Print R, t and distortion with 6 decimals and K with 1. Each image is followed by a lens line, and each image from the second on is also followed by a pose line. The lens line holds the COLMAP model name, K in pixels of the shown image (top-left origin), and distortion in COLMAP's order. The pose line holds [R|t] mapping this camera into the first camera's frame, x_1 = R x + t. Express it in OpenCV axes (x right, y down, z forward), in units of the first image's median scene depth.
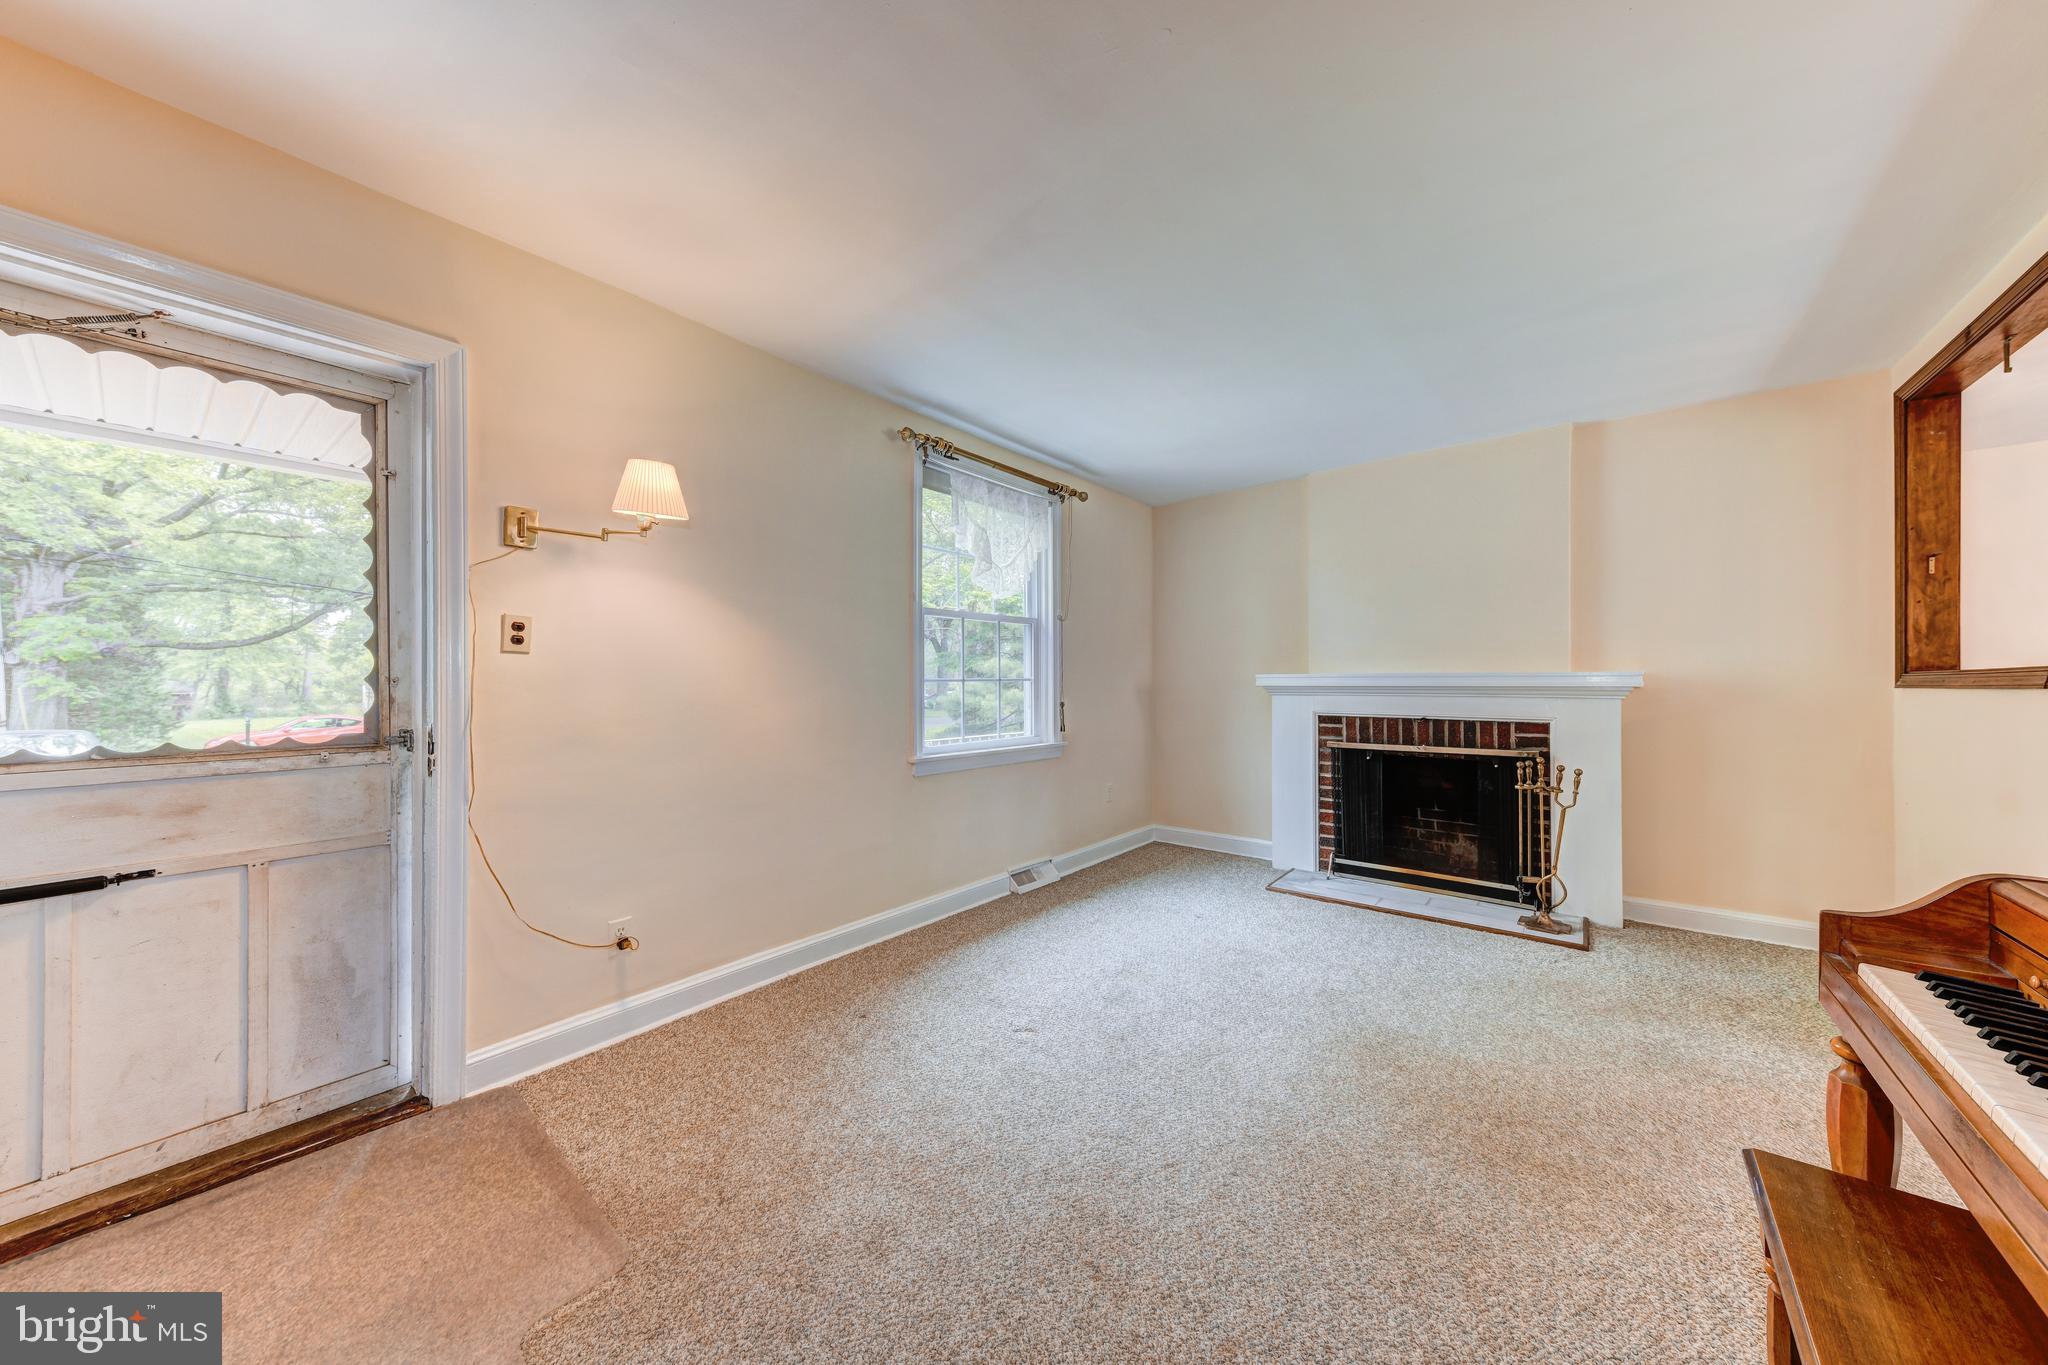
lens RADIAL K [[697.3, 0, 1029.6], [0, 697.3, 676.5], [0, 0, 1]] dist [0.018679, -0.000233]
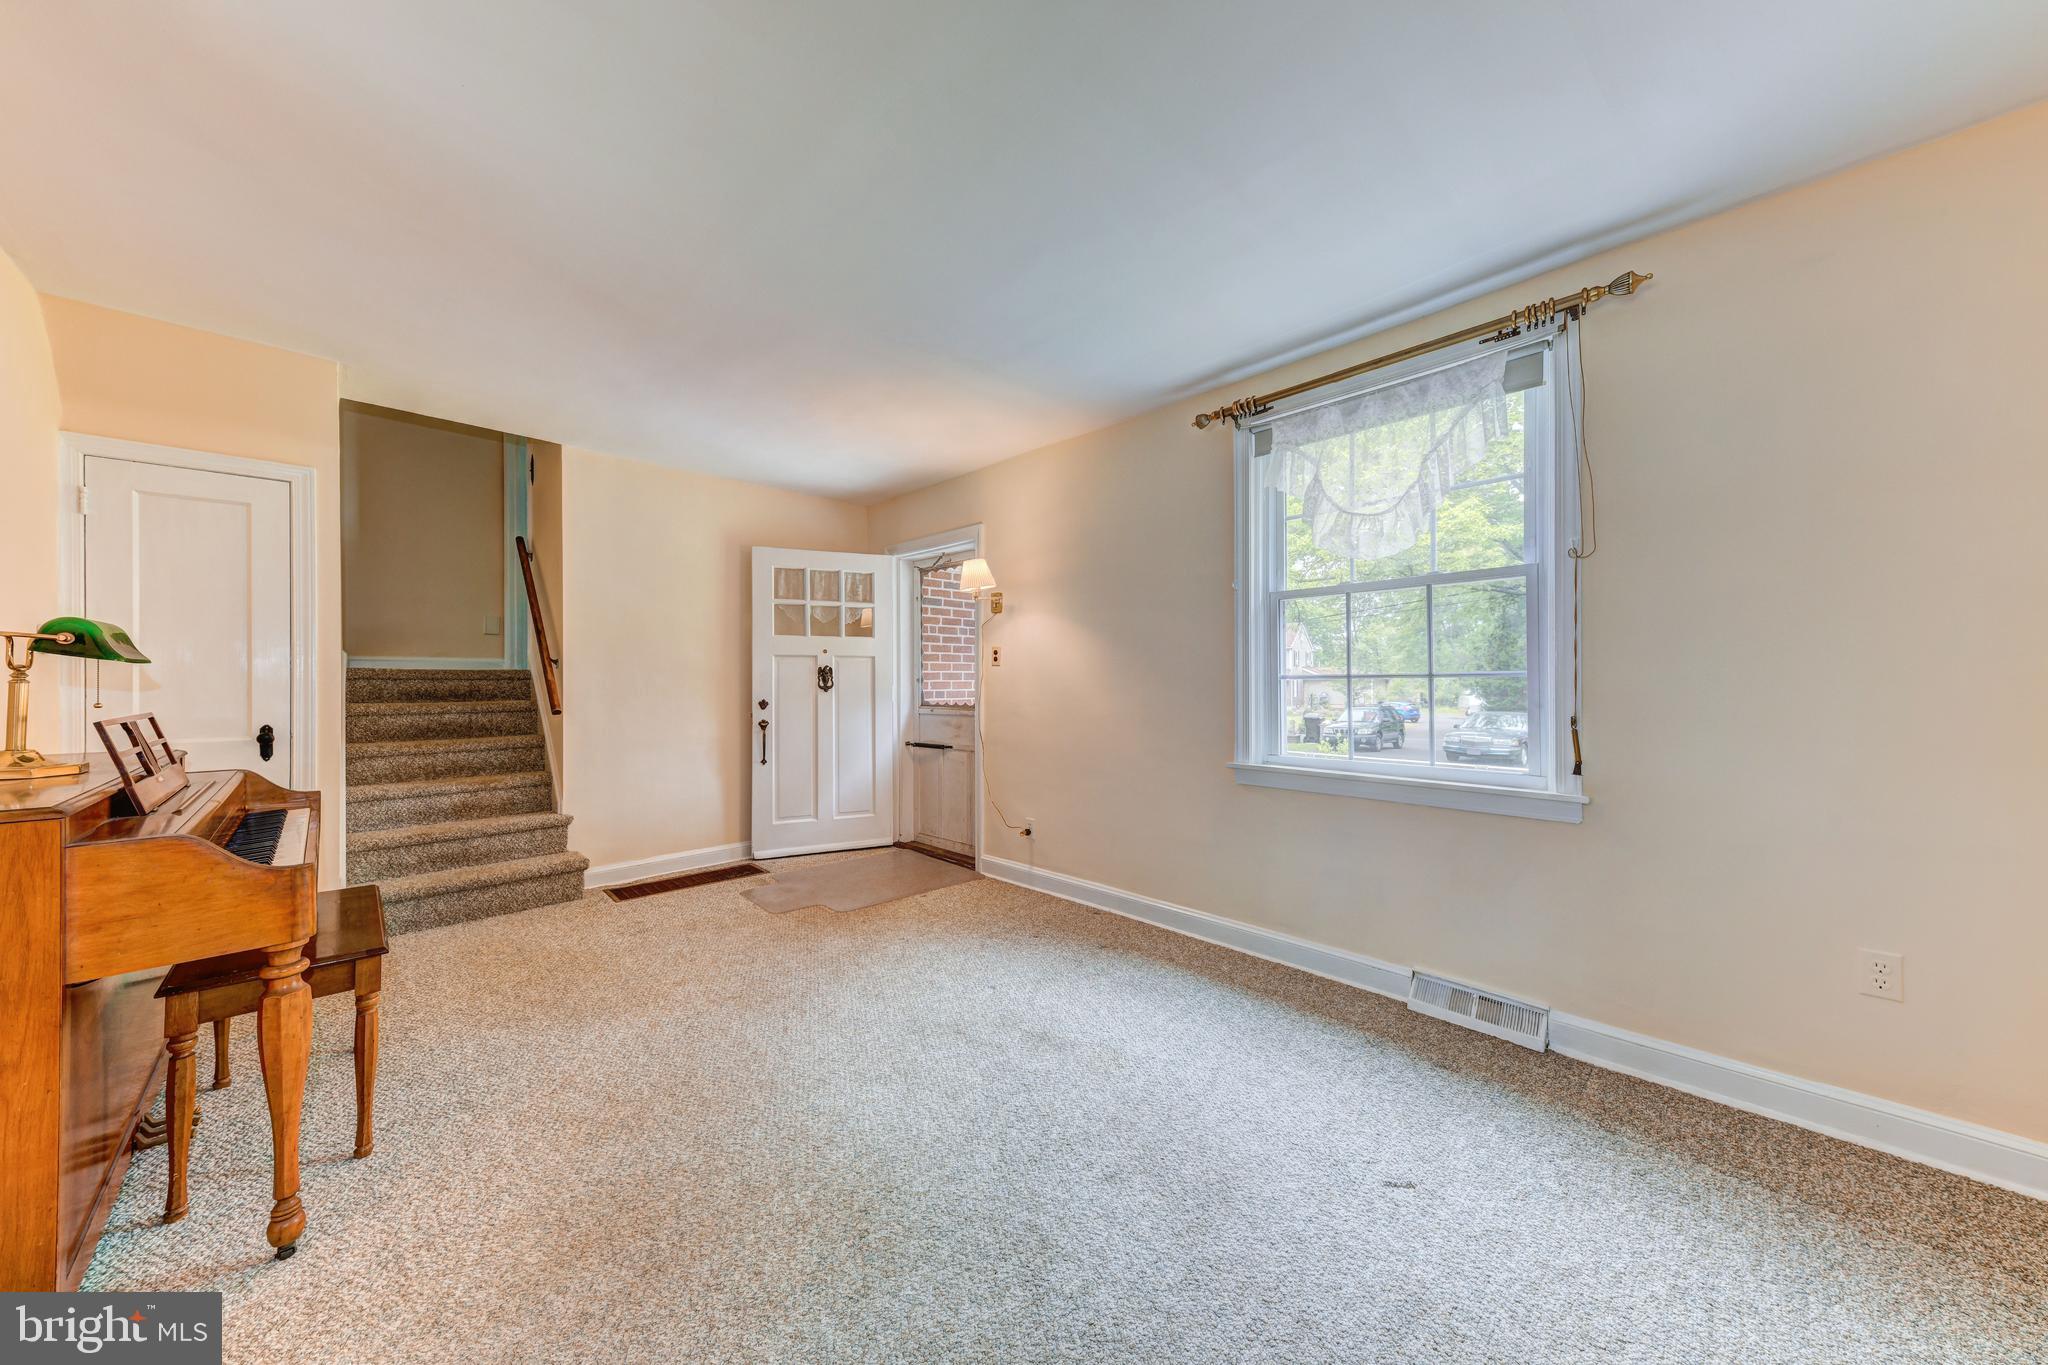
lens RADIAL K [[697.3, 0, 1031.6], [0, 697.3, 674.6], [0, 0, 1]] dist [0.018679, -0.000233]
pose [[-0.122952, -0.007045, -0.992388, 0.726463], [0.012824, 0.999880, -0.008687, 0.005794], [0.992330, -0.013794, -0.122847, 0.796530]]
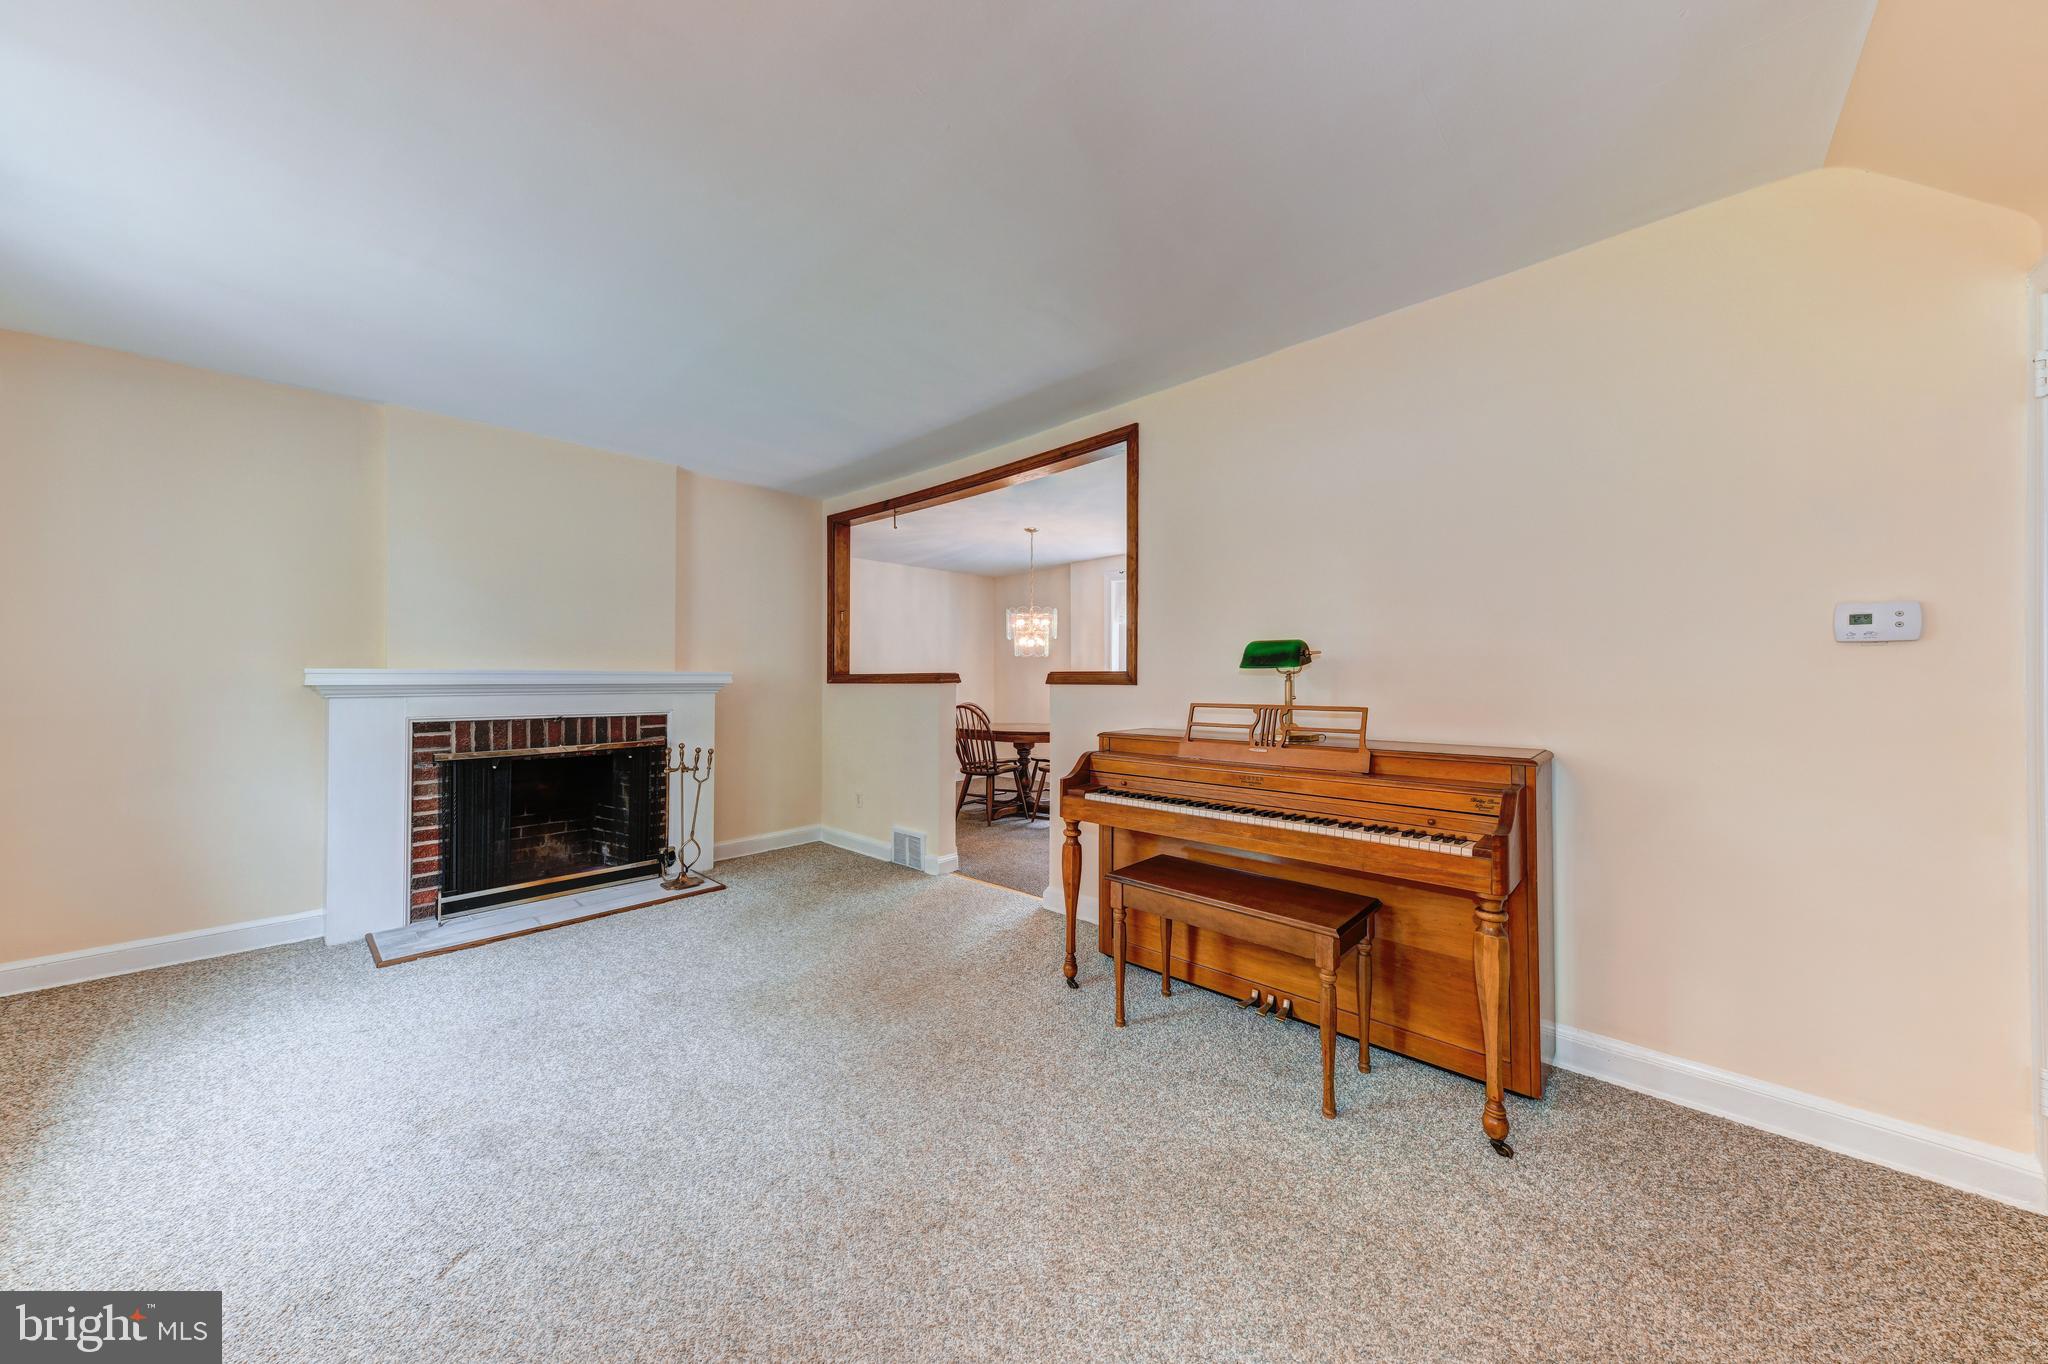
lens RADIAL K [[697.3, 0, 1031.4], [0, 697.3, 676.1], [0, 0, 1]] dist [0.018679, -0.000233]
pose [[0.063290, 0.005827, 0.997978, -0.387763], [-0.008365, 0.999951, -0.005308, 0.002644], [-0.997960, -0.008013, 0.063336, 0.314416]]
